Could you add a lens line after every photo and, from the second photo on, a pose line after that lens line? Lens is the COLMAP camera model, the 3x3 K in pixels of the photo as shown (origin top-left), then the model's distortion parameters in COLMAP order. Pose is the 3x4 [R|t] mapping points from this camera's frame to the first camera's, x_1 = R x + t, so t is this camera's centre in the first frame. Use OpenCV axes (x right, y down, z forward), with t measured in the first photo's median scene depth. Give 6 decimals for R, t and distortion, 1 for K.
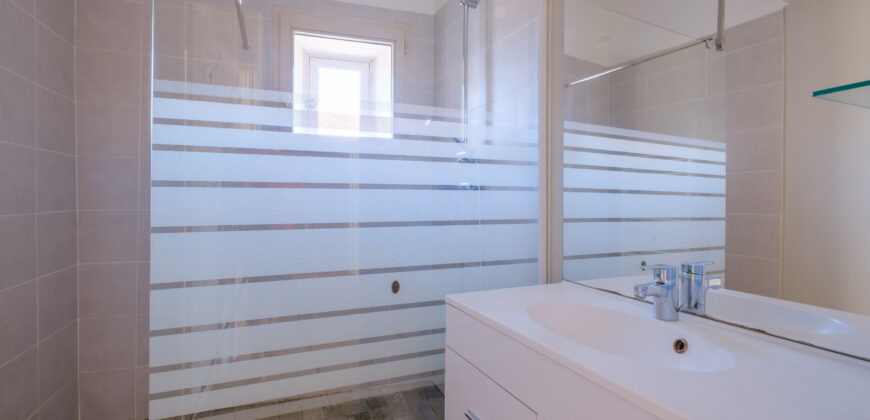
lens RADIAL K [[383.9, 0, 438.0], [0, 383.9, 197.6], [0, 0, 1]] dist [0.006640, -0.005680]
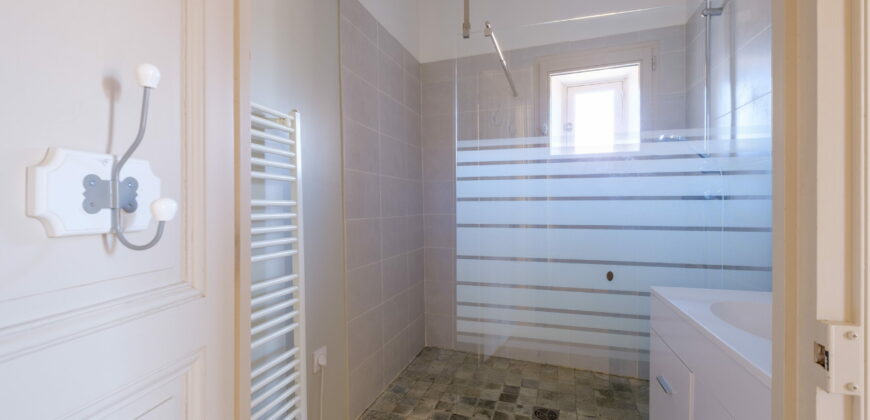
lens RADIAL K [[383.9, 0, 432.8], [0, 383.9, 207.8], [0, 0, 1]] dist [0.006640, -0.005680]
pose [[0.751362, 0.000007, -0.659891, 0.202250], [0.001983, 0.999995, 0.002269, -0.002158], [0.659888, -0.003013, 0.751358, -0.238731]]
